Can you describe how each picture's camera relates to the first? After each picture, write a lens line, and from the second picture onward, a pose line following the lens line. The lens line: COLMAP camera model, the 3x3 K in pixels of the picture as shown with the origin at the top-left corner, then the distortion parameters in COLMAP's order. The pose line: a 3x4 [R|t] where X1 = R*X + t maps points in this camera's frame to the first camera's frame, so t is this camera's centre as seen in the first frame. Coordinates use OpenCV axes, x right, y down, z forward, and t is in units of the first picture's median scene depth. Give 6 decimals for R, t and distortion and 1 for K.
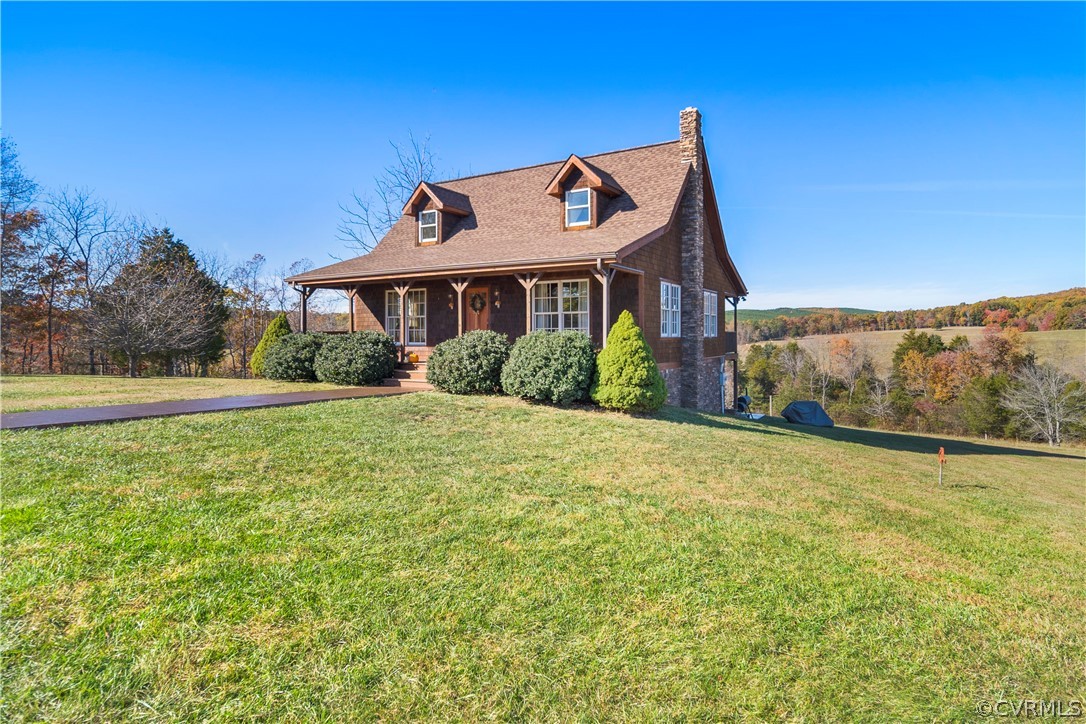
lens RADIAL K [[589.1, 0, 529.2], [0, 589.1, 331.1], [0, 0, 1]] dist [-0.012878, 0.002904]
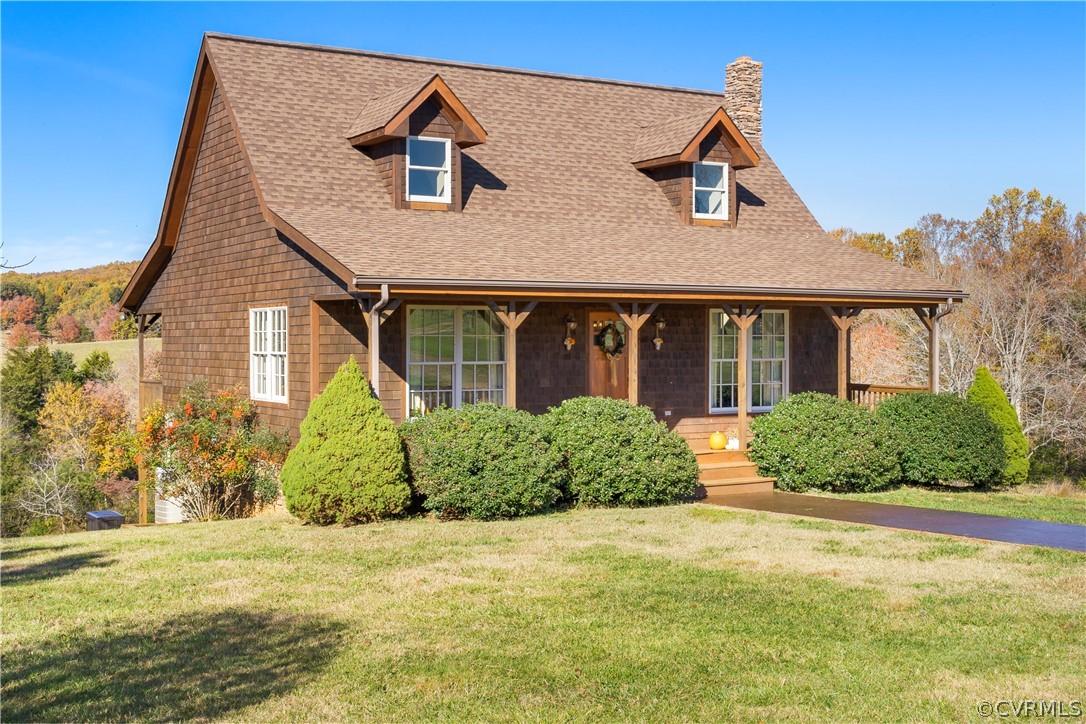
lens RADIAL K [[1353.1, 0, 543.5], [0, 1353.1, 354.6], [0, 0, 1]] dist [-0.008706, 0.000000]
pose [[0.472422, -0.007304, 0.881342, -1.095077], [-0.005611, 0.999920, 0.011294, -0.042157], [-0.881355, -0.010281, 0.472344, 0.403276]]
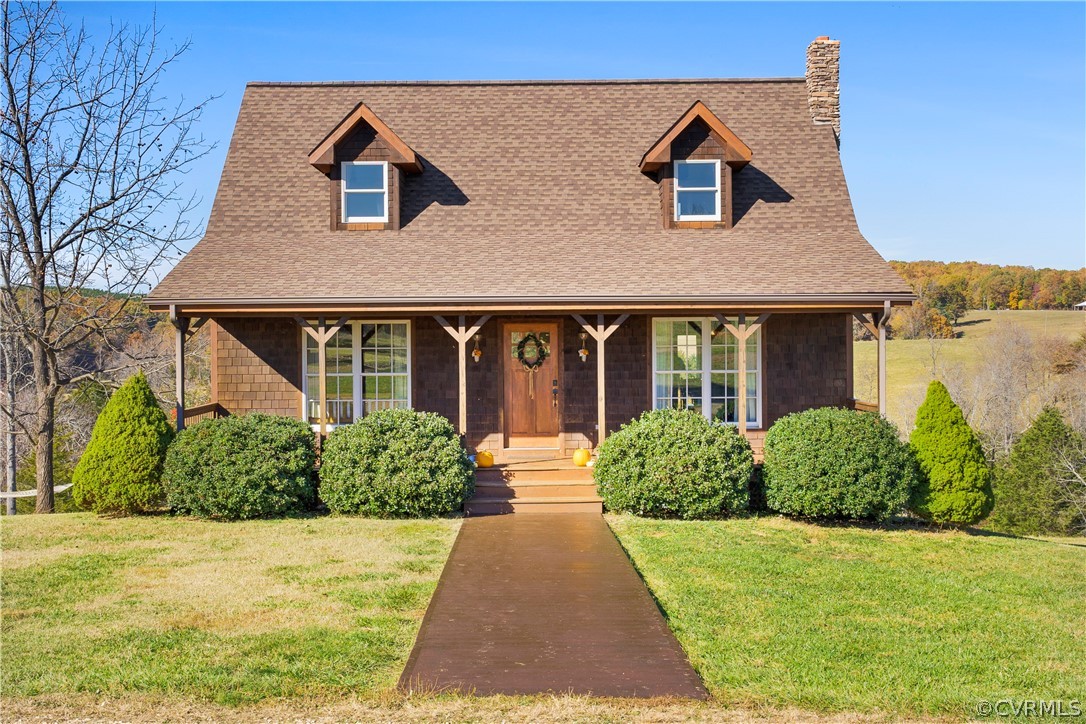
lens RADIAL K [[1353.1, 0, 526.4], [0, 1353.1, 346.9], [0, 0, 1]] dist [-0.008706, 0.000000]
pose [[0.858849, -0.004326, 0.512210, -0.649523], [0.002569, 0.999988, 0.004139, -0.050284], [-0.512222, -0.002239, 0.858850, -0.065925]]
